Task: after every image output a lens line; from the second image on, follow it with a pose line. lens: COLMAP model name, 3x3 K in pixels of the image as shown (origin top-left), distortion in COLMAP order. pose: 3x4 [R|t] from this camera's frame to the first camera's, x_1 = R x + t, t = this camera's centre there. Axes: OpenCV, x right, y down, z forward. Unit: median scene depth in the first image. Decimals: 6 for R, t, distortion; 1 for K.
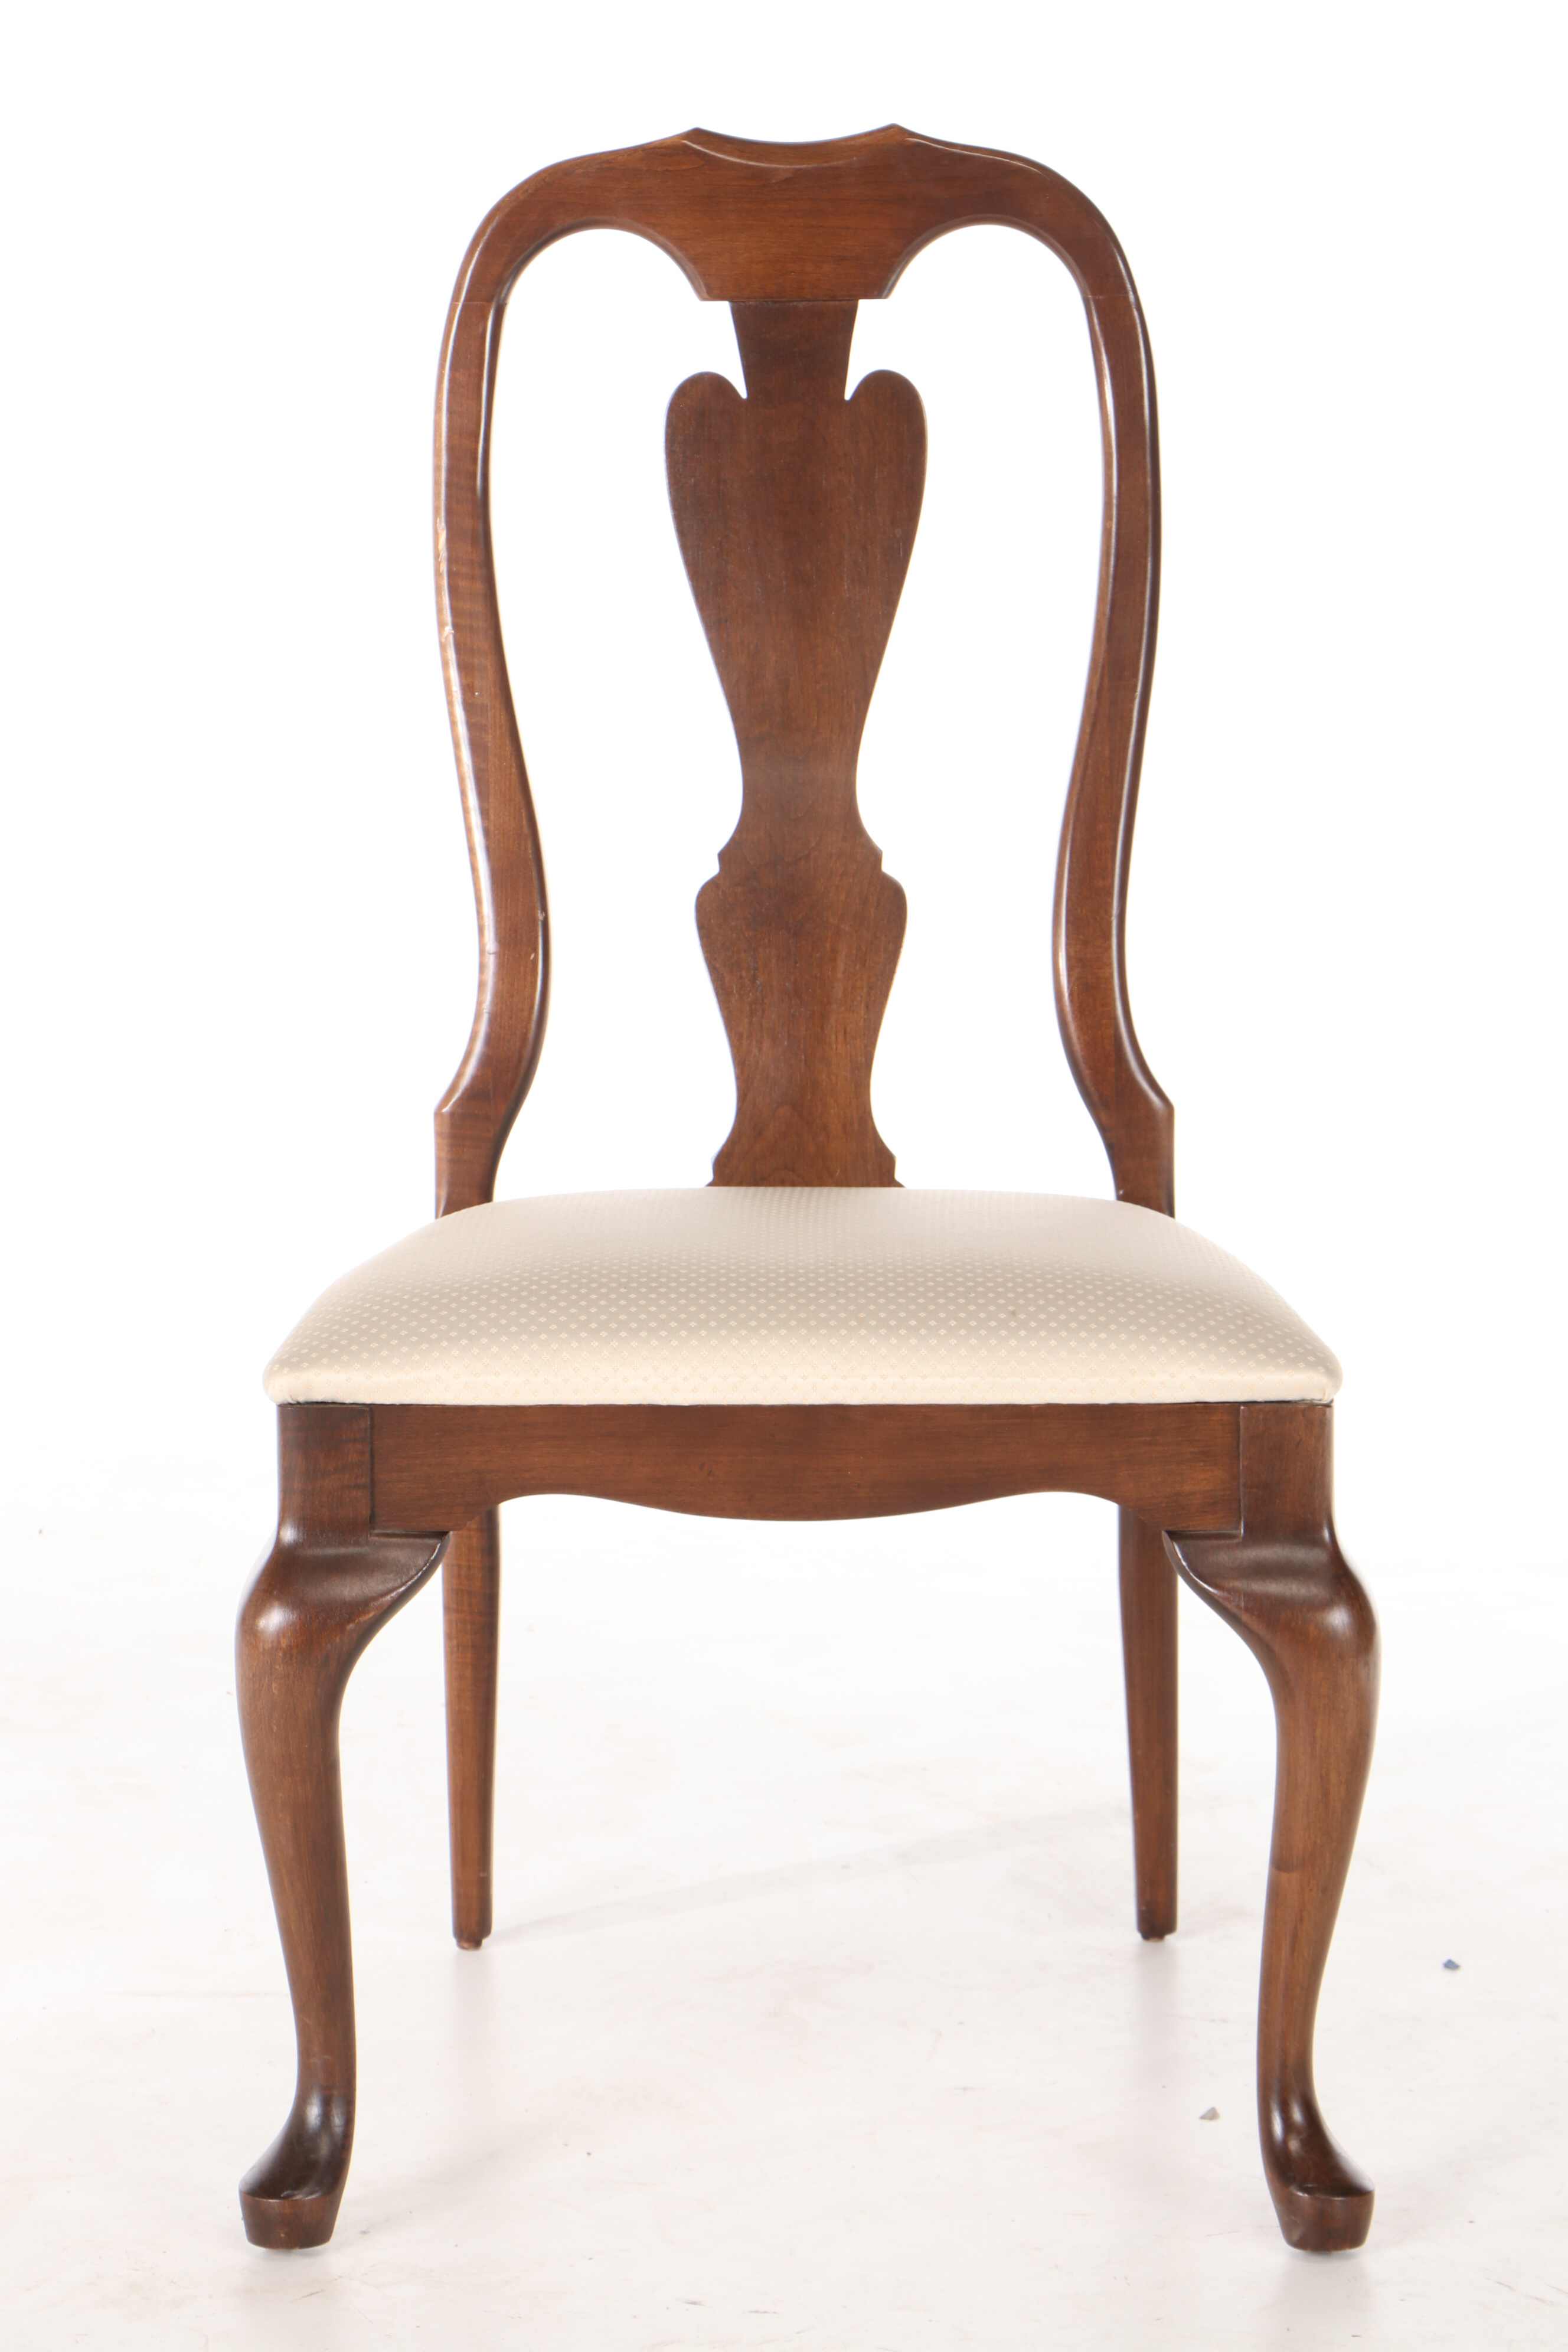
lens RADIAL K [[8424.0, 0, 780.1], [0, 8424.0, 1184.1], [0, 0, 1]] dist [0.817454, 0.000000]
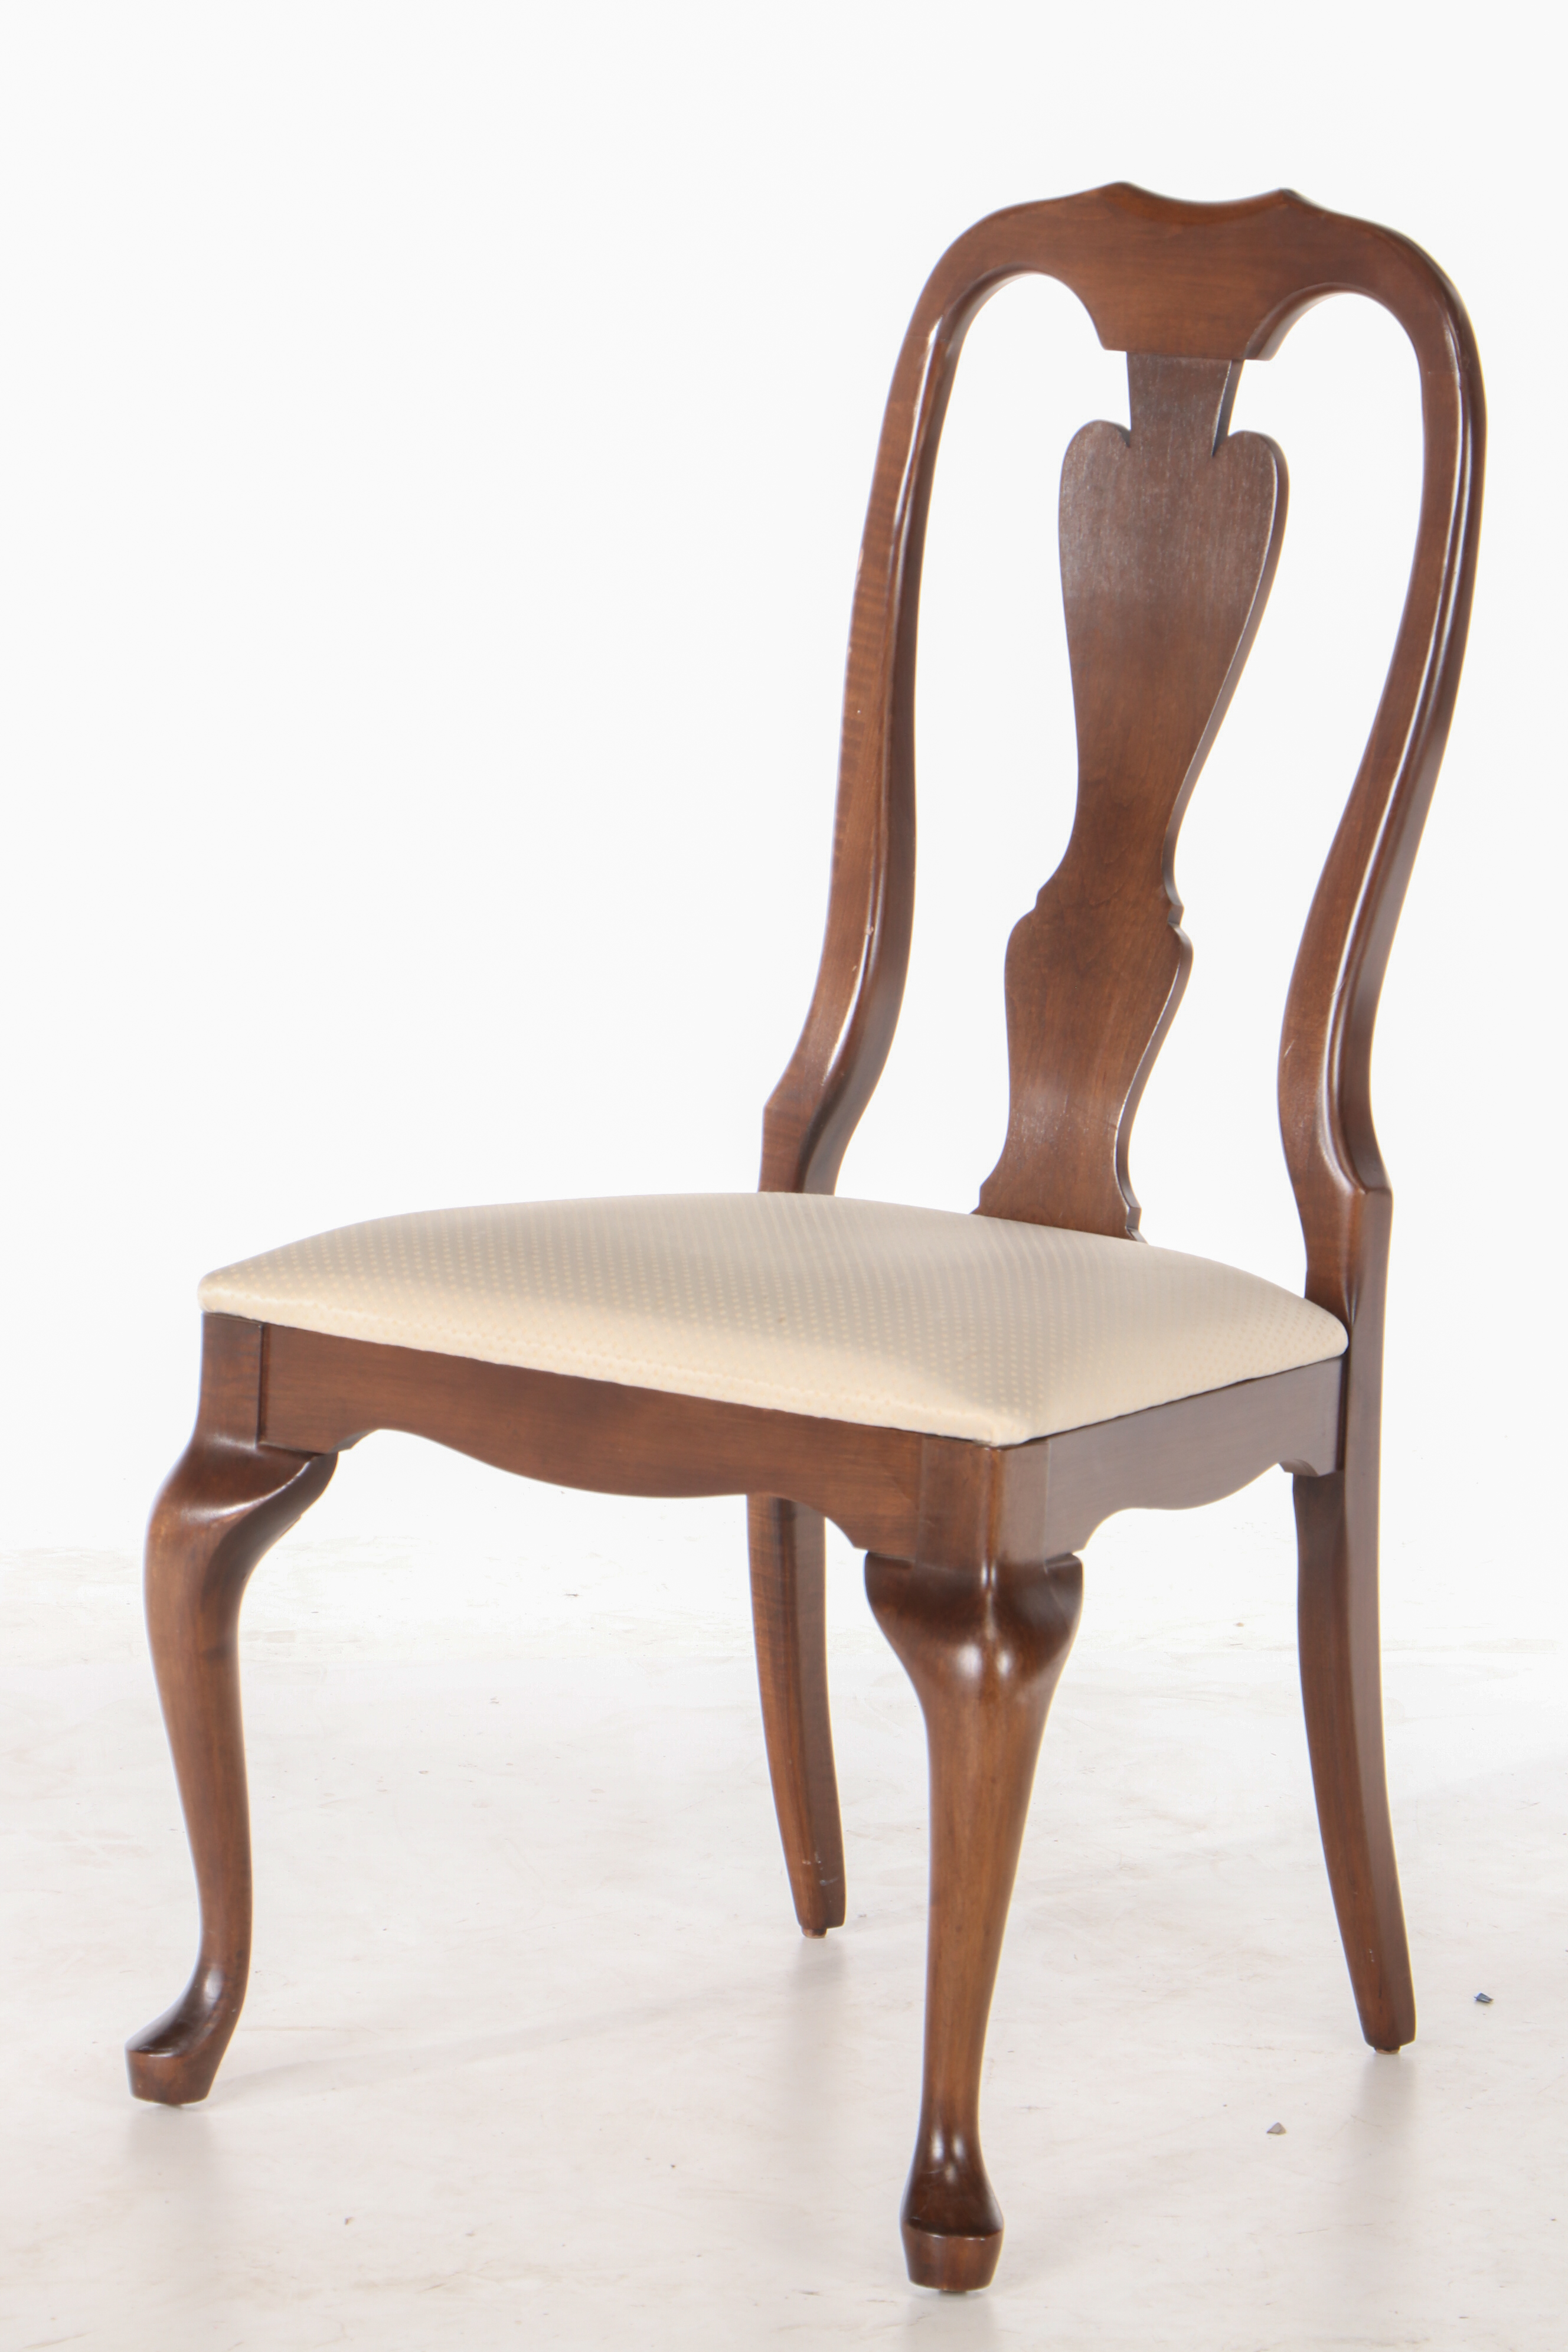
lens RADIAL K [[9491.8, 0, 782.3], [0, 9491.8, 1172.3], [0, 0, 1]] dist [0.855102, 0.000000]
pose [[0.798466, 0.122167, -0.589514, 0.646180], [-0.143235, 0.989627, 0.011079, -0.013942], [0.584753, 0.075593, 0.807682, 0.063071]]
